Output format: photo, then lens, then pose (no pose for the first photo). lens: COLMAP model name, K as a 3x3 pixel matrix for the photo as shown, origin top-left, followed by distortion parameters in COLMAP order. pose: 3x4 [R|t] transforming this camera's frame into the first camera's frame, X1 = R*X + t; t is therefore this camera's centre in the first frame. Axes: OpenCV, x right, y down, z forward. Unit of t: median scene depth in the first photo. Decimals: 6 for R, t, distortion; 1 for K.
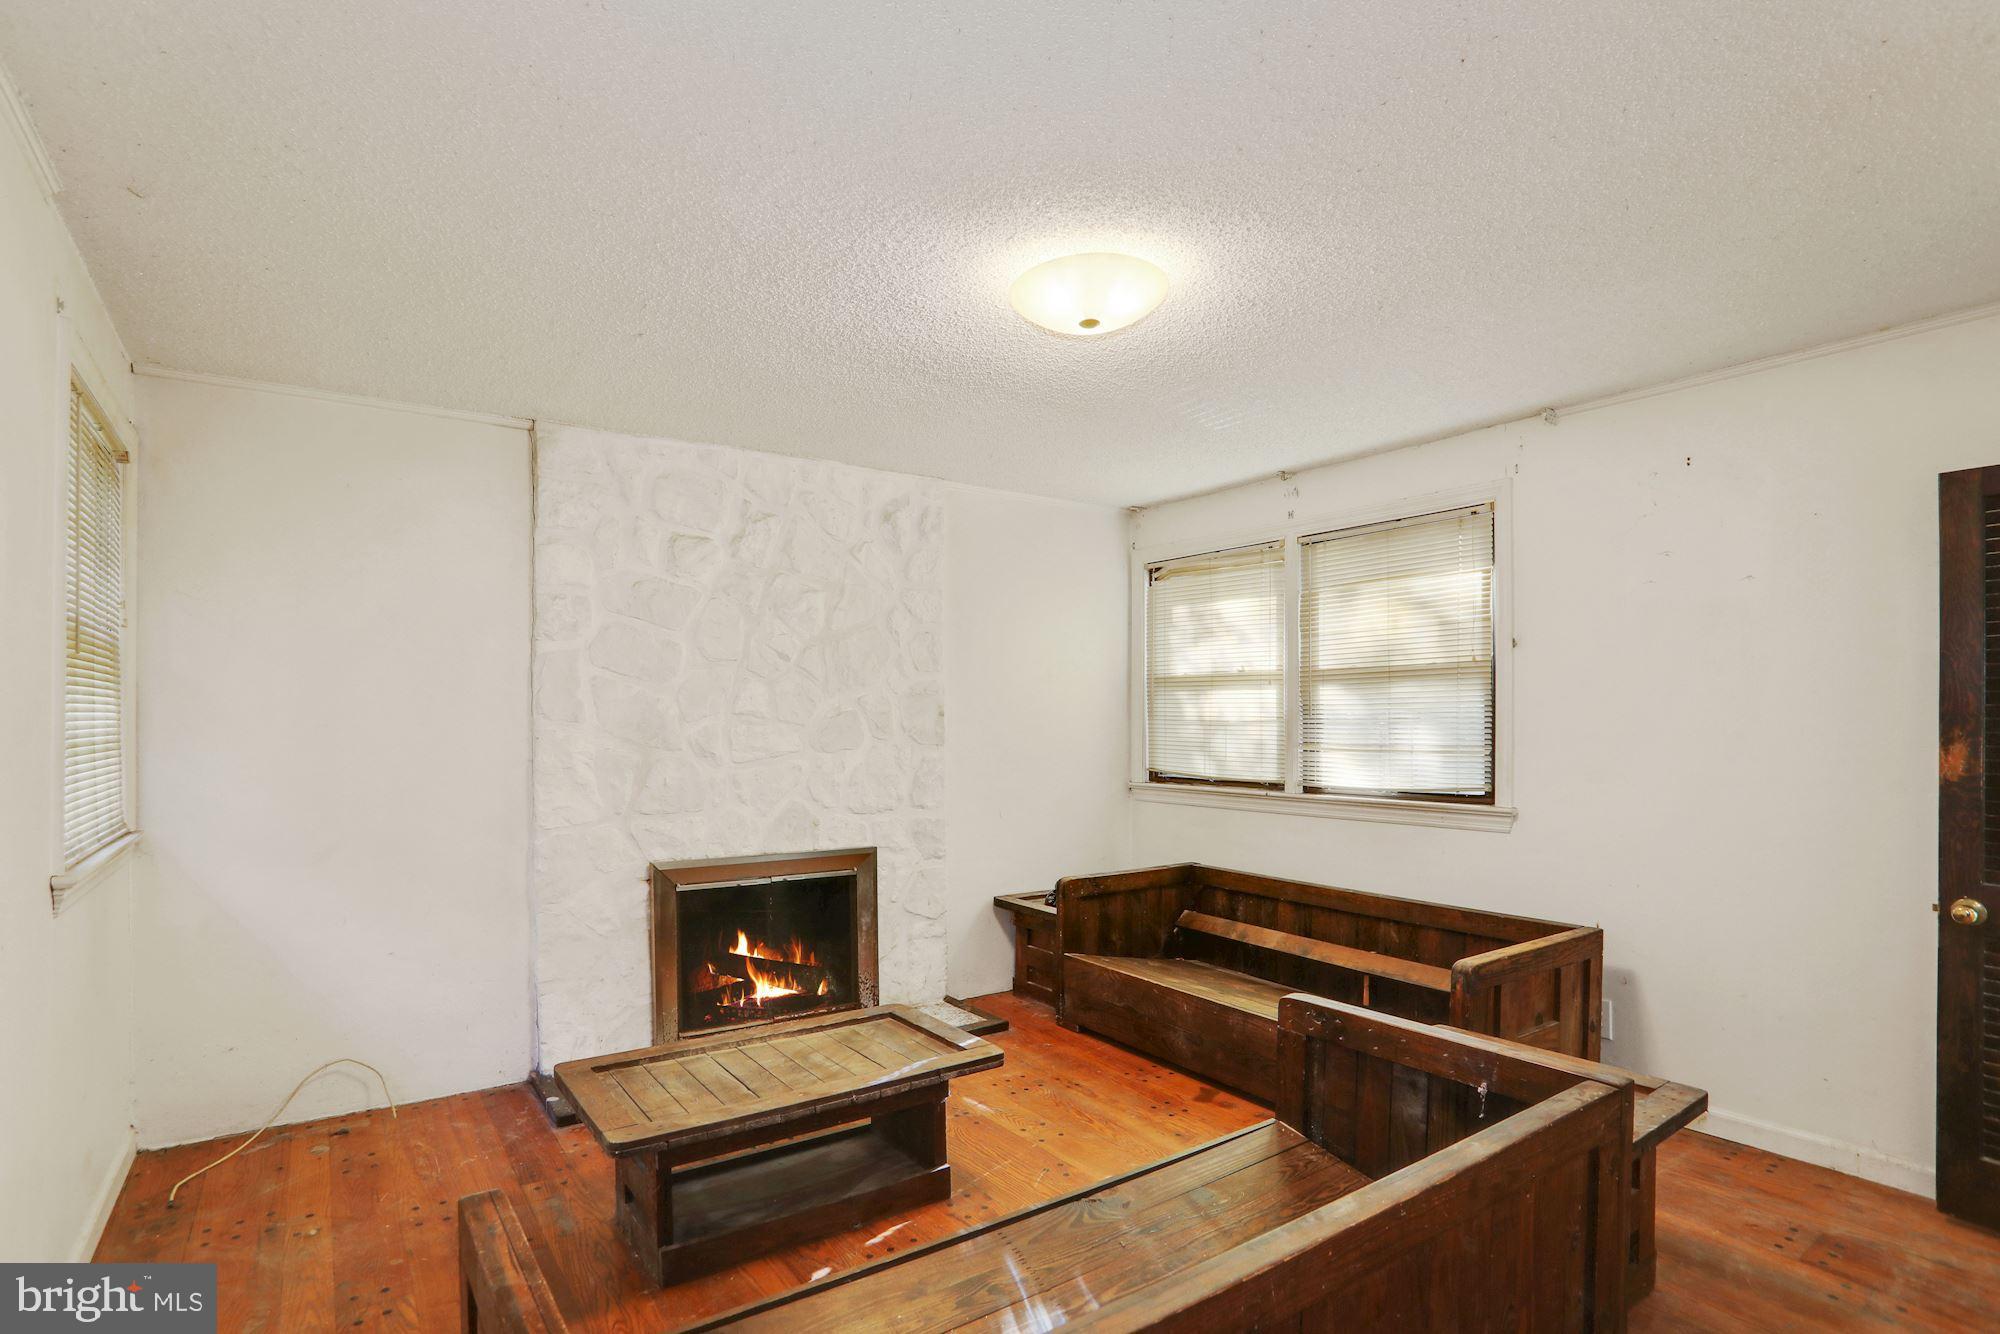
lens RADIAL K [[973.4, 0, 1014.4], [0, 973.4, 697.4], [0, 0, 1]] dist [-0.089281, 0.037973]
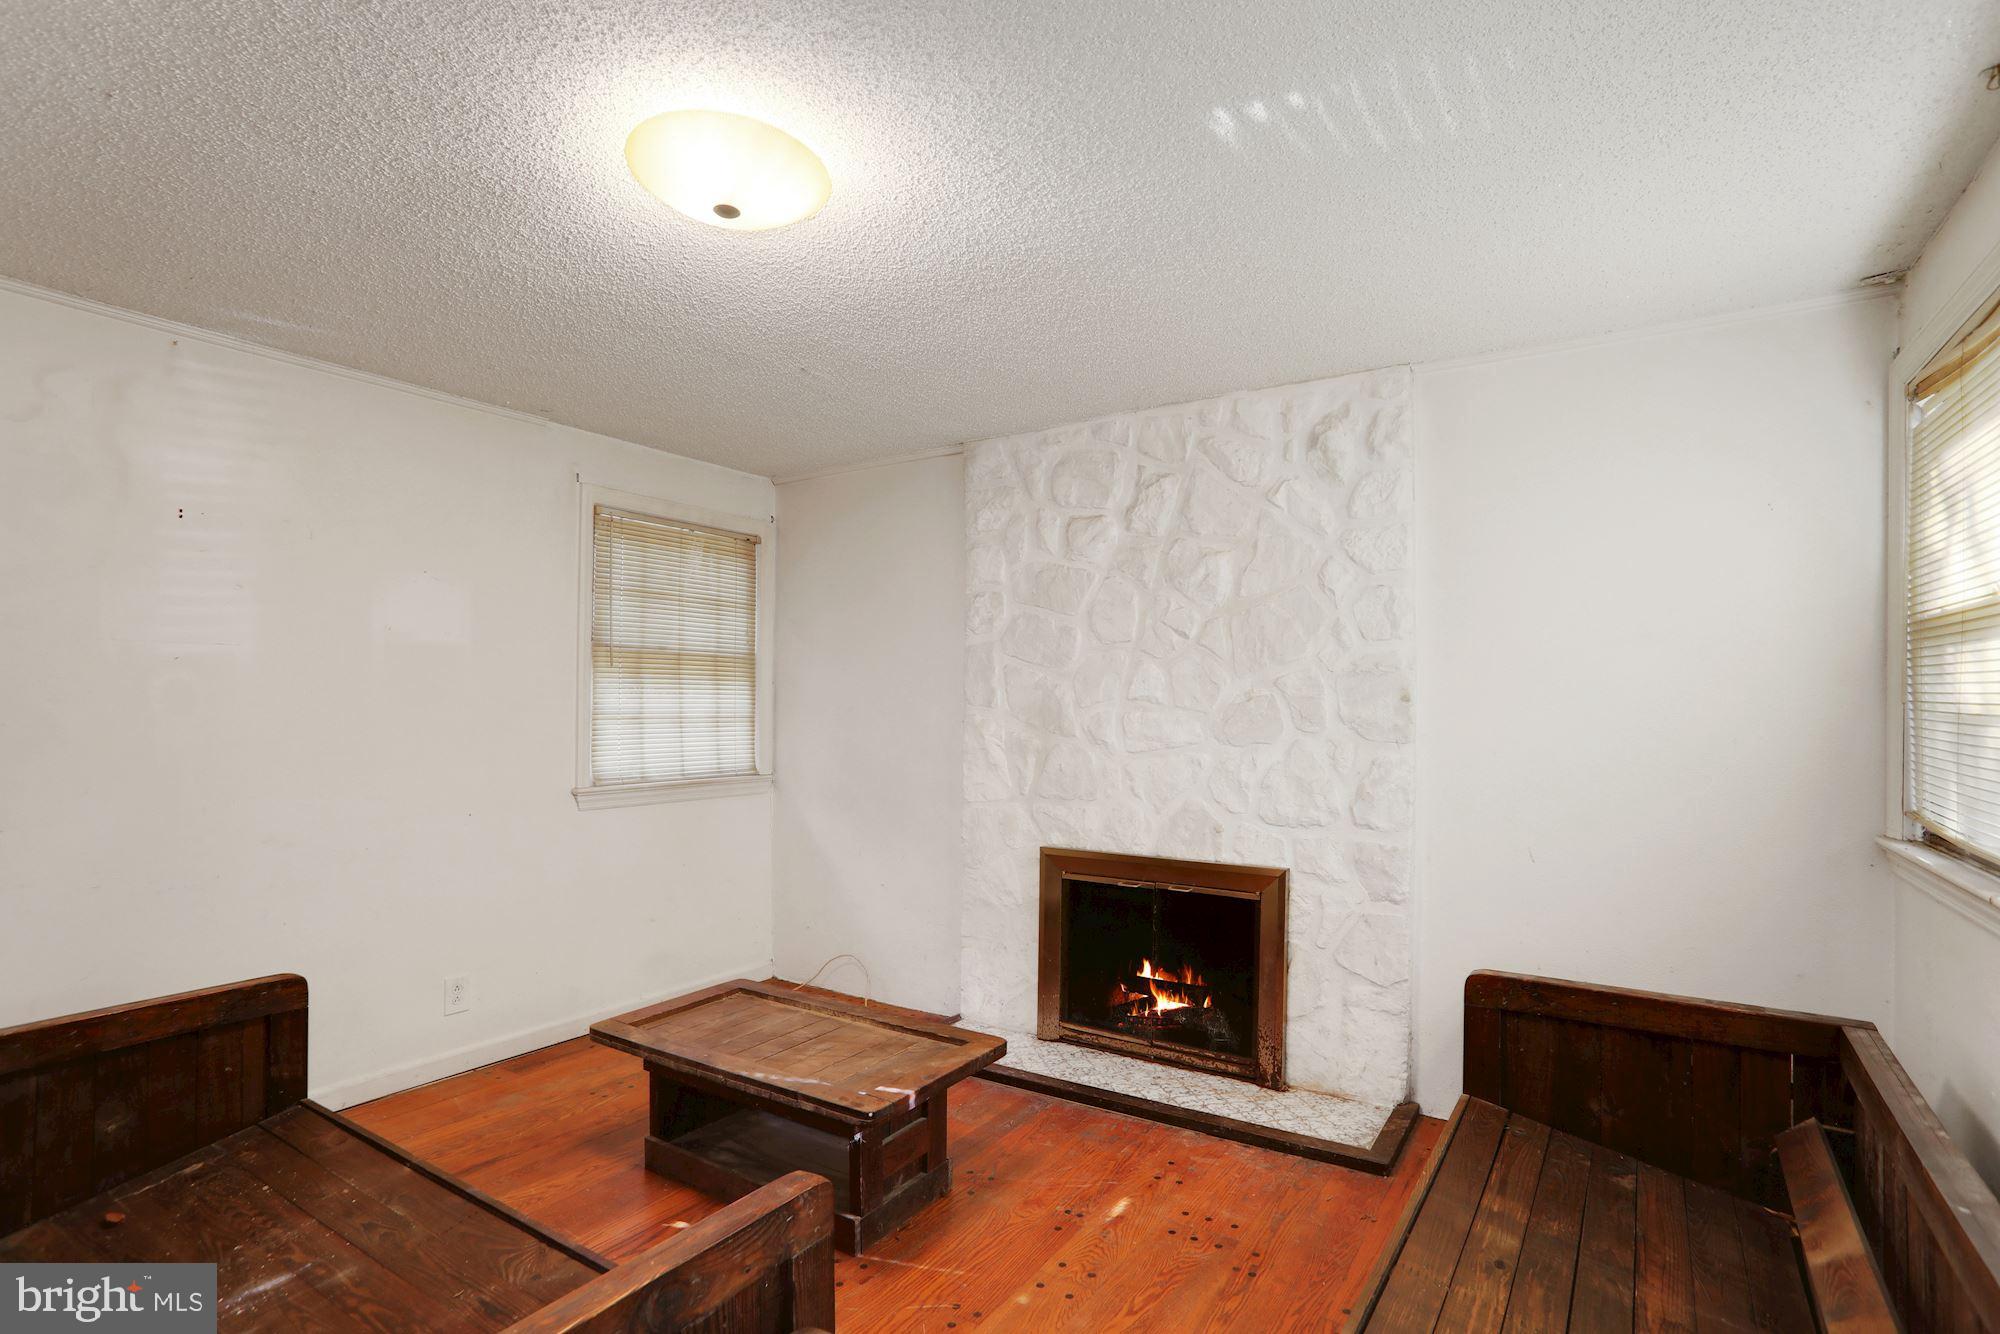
lens RADIAL K [[973.4, 0, 1014.4], [0, 973.4, 697.4], [0, 0, 1]] dist [-0.089281, 0.037973]
pose [[0.377143, -0.007401, -0.926125, 0.517536], [0.013959, 0.999900, -0.002307, 0.015254], [0.926050, -0.012058, 0.377209, 0.536351]]
